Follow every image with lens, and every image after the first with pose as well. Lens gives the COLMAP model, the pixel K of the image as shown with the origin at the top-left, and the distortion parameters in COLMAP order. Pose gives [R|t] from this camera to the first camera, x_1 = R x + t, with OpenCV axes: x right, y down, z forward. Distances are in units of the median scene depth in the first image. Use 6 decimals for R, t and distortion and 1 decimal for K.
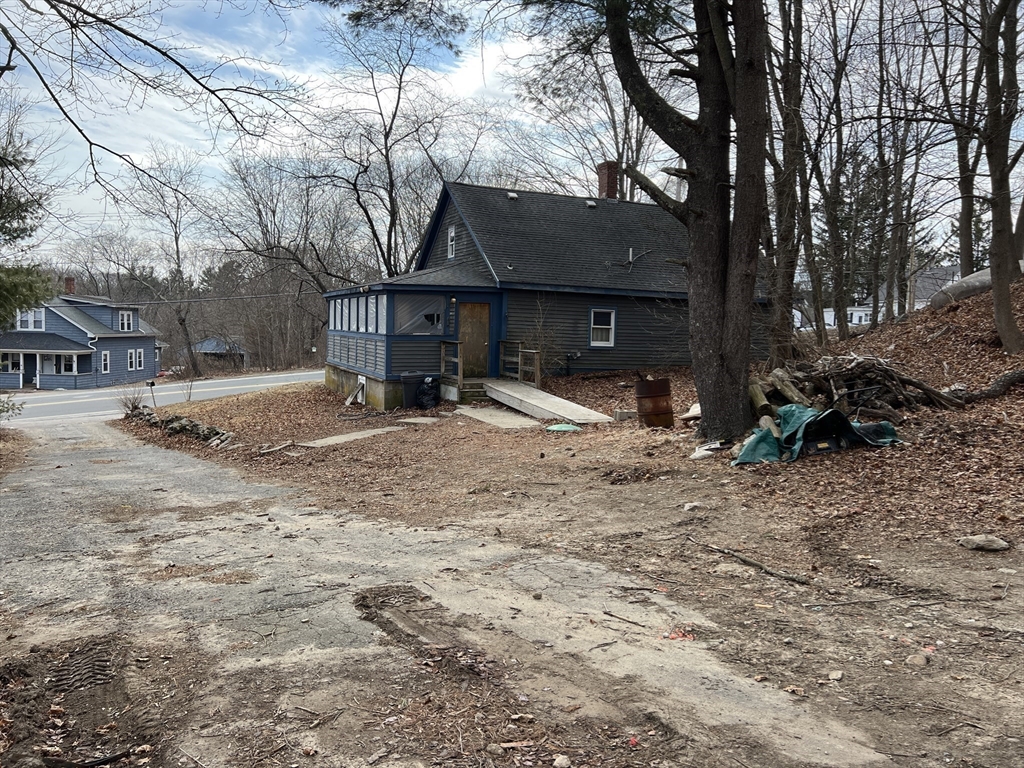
lens RADIAL K [[755.3, 0, 512.0], [0, 755.3, 384.0], [0, 0, 1]] dist [-0.001293, -0.045983]
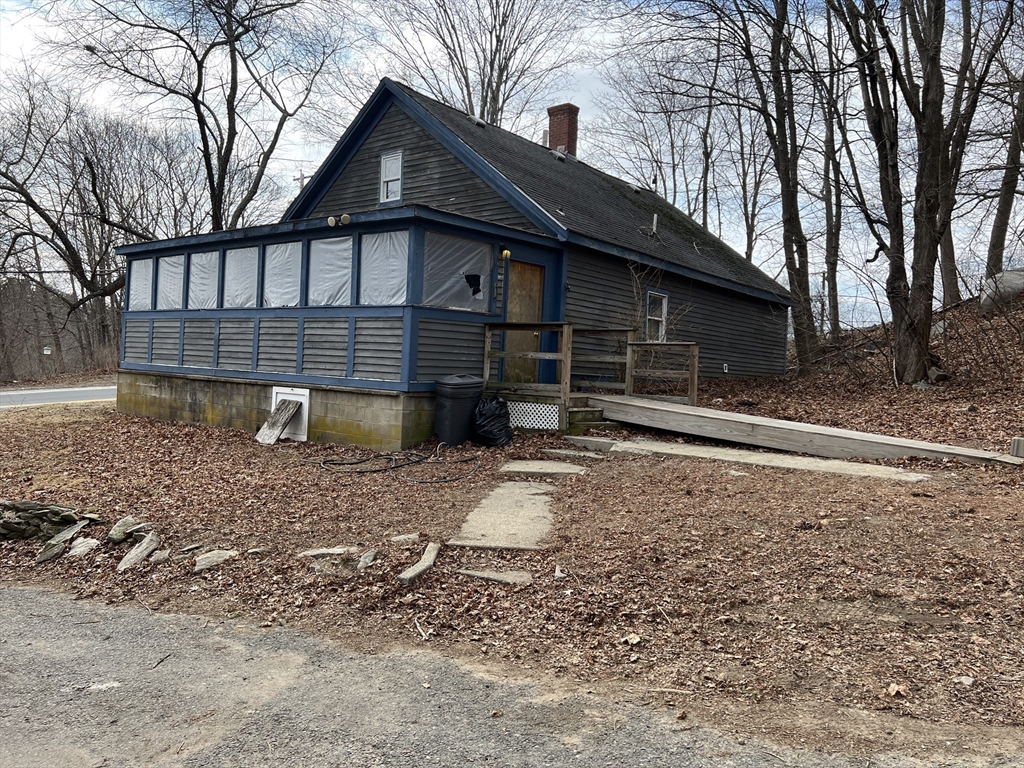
lens RADIAL K [[755.3, 0, 512.0], [0, 755.3, 384.0], [0, 0, 1]] dist [-0.001293, -0.045983]
pose [[0.882386, 0.006459, 0.470482, -0.341783], [0.010535, 0.999384, -0.033478, 0.006986], [-0.470409, 0.034497, 0.881774, 0.493250]]
